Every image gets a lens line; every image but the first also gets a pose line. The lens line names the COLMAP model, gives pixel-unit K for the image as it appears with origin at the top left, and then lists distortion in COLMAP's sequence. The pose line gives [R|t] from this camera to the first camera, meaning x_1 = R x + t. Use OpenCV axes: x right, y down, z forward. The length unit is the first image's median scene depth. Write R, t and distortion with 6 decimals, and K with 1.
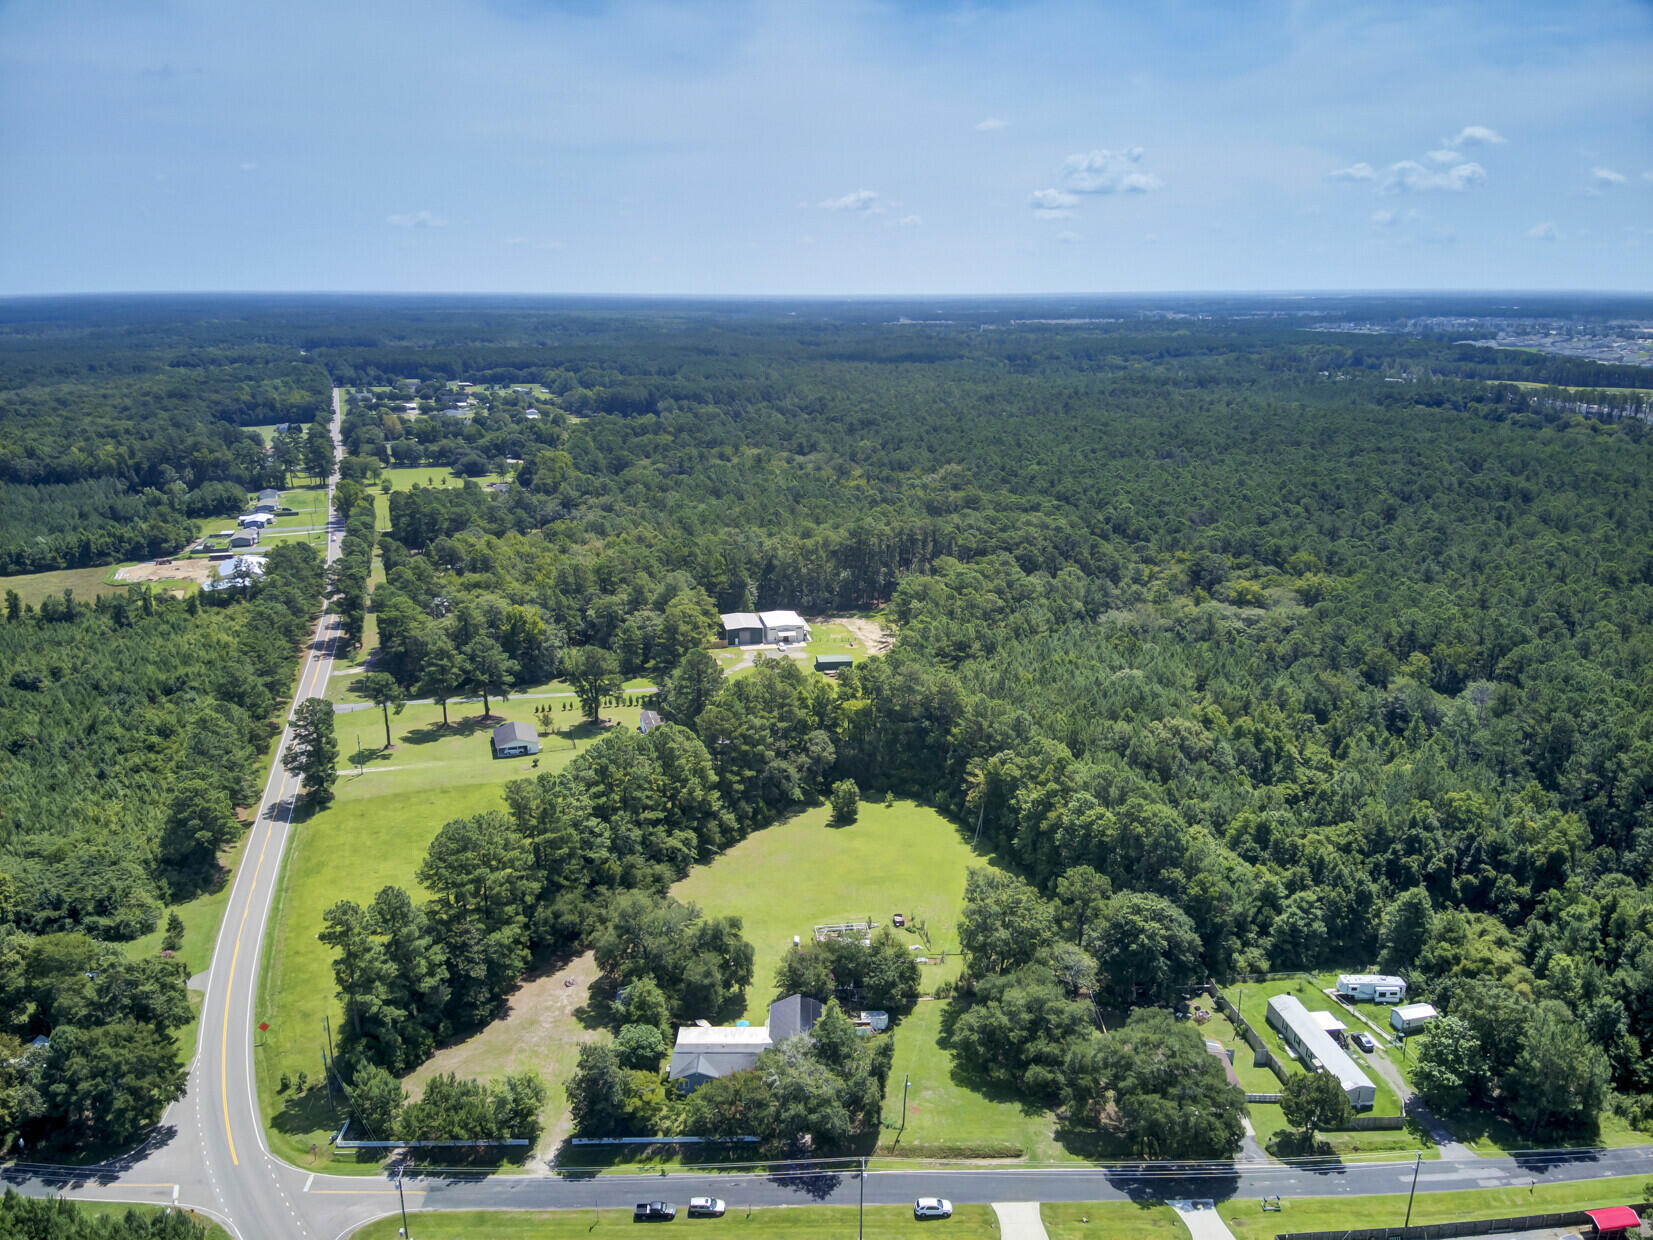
lens RADIAL K [[1247.1, 0, 864.4], [0, 1247.1, 592.4], [0, 0, 1]] dist [0.126631, -0.210478]
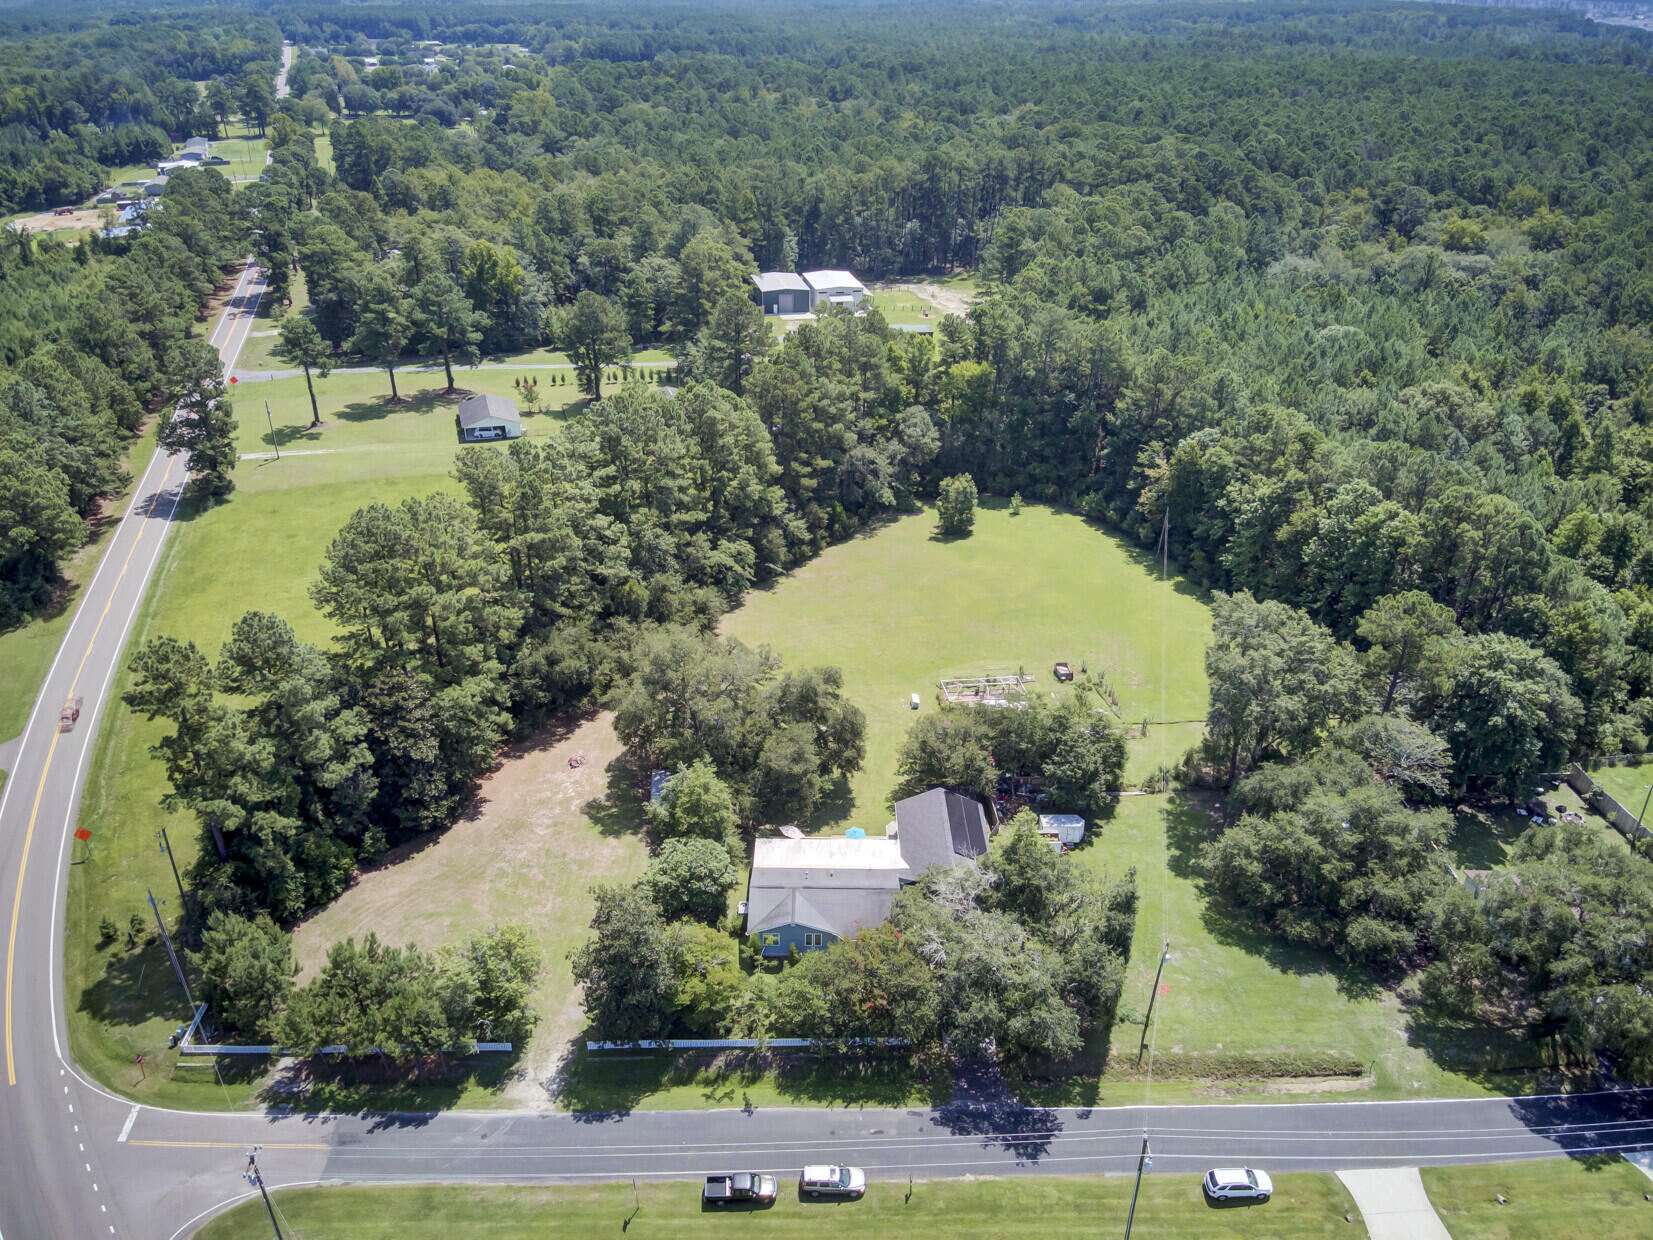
lens RADIAL K [[1247.1, 0, 846.7], [0, 1247.1, 607.6], [0, 0, 1]] dist [0.126631, -0.210478]
pose [[0.999819, 0.006693, -0.017783, -0.082435], [-0.002569, 0.974934, 0.222480, 0.087244], [0.018826, -0.222394, 0.974775, 0.386274]]
